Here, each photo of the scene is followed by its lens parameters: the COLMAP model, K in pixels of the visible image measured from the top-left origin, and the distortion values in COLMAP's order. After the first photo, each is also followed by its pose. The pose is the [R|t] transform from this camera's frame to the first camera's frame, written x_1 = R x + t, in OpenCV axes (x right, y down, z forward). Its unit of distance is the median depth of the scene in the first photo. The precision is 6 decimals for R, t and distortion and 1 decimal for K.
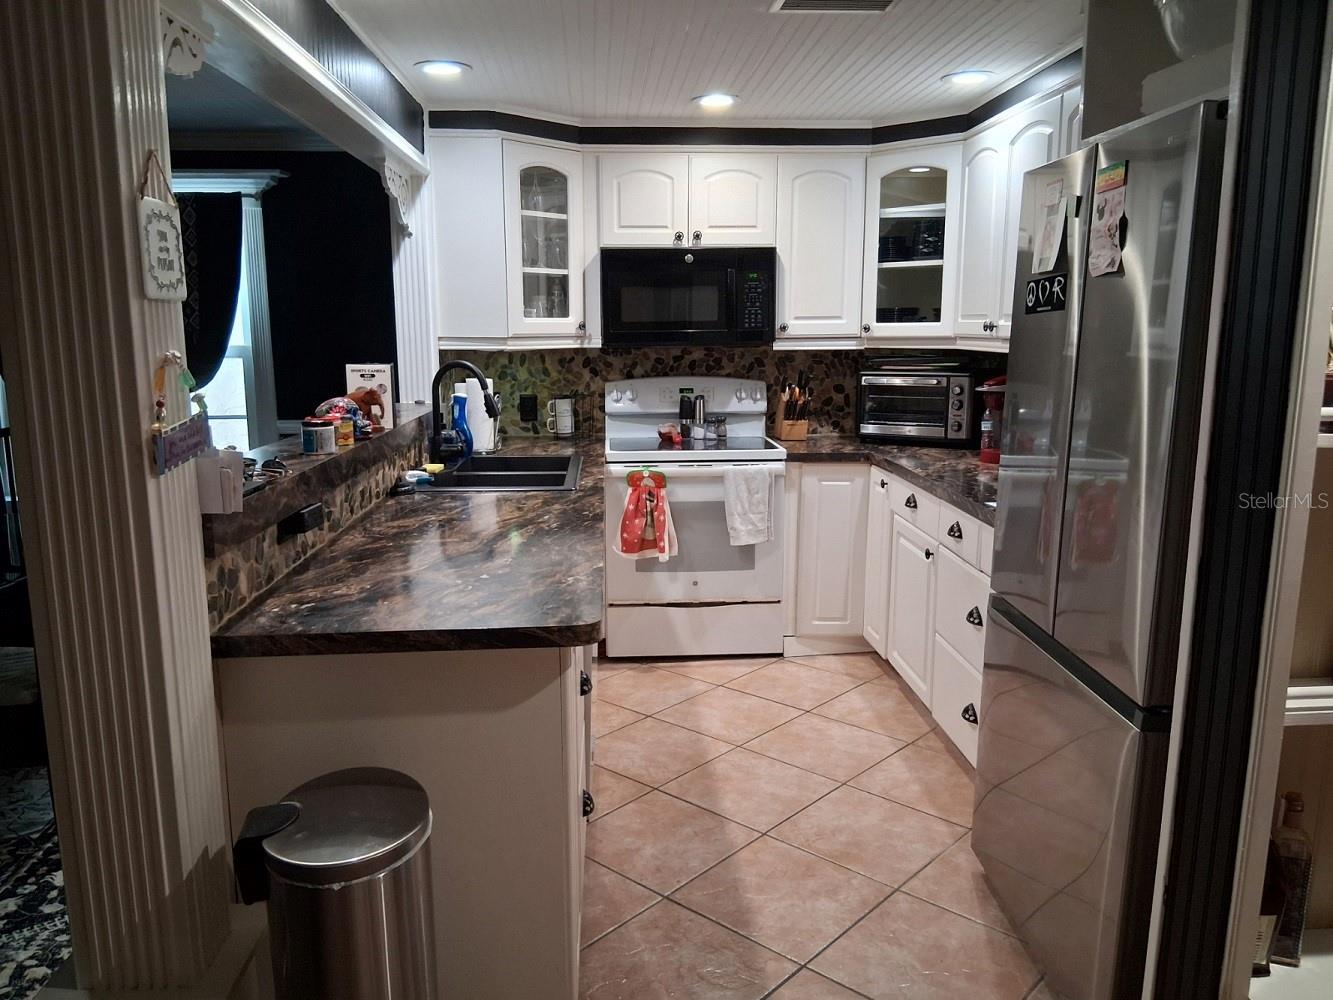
lens RADIAL K [[1004.8, 0, 666.5], [0, 1004.8, 500.0], [0, 0, 1]] dist [0.119373, -0.192059]
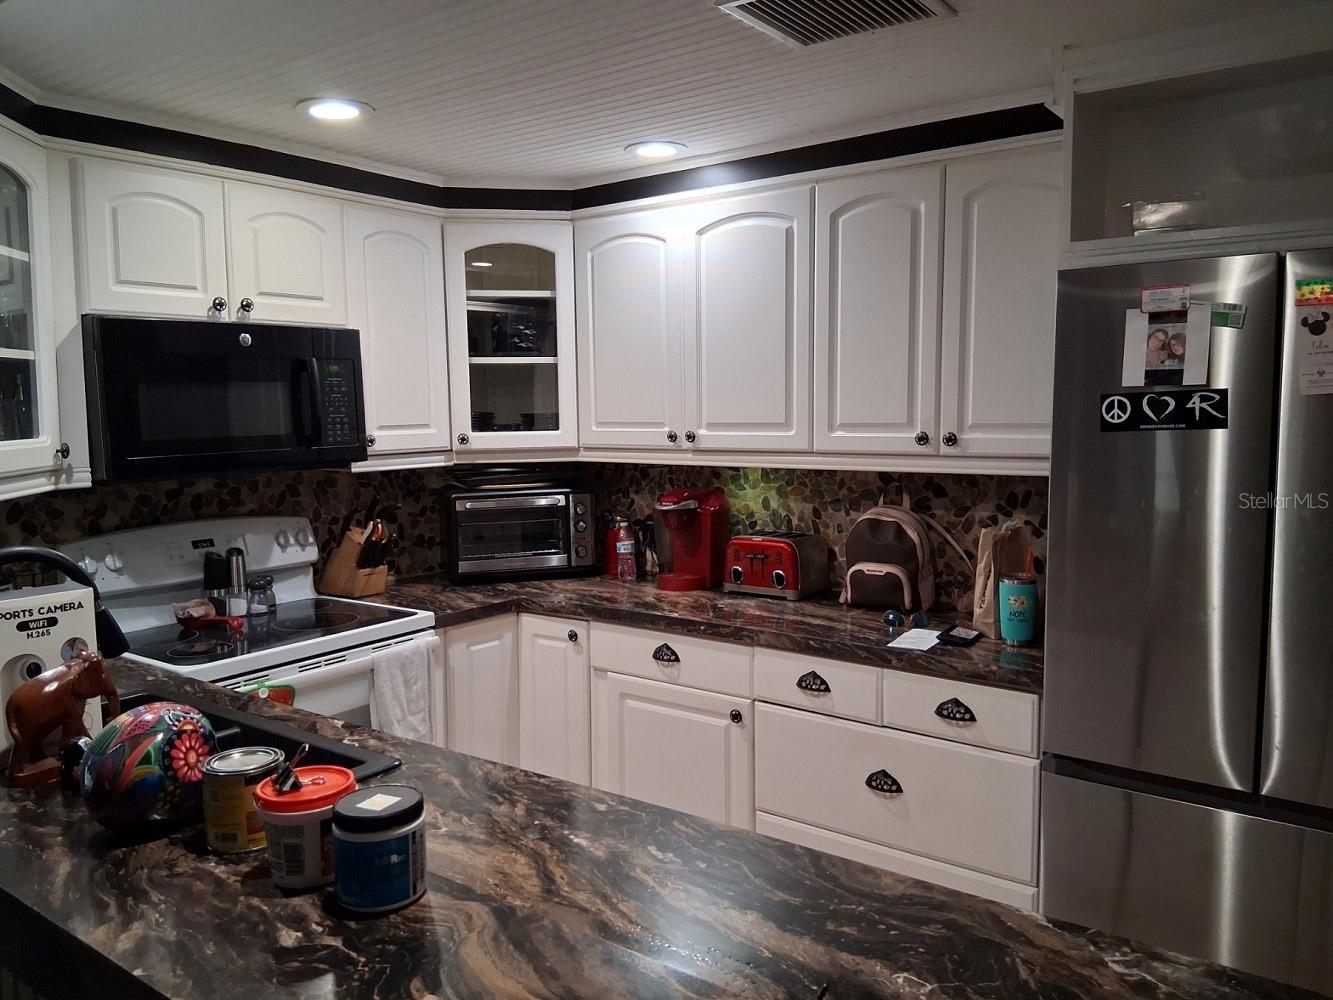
lens RADIAL K [[1004.8, 0, 666.5], [0, 1004.8, 500.0], [0, 0, 1]] dist [0.119373, -0.192059]
pose [[0.637683, -0.080873, 0.766042, -0.303018], [0.145501, 0.989217, -0.016686, -0.089092], [-0.756432, 0.122101, 0.642574, 0.395857]]
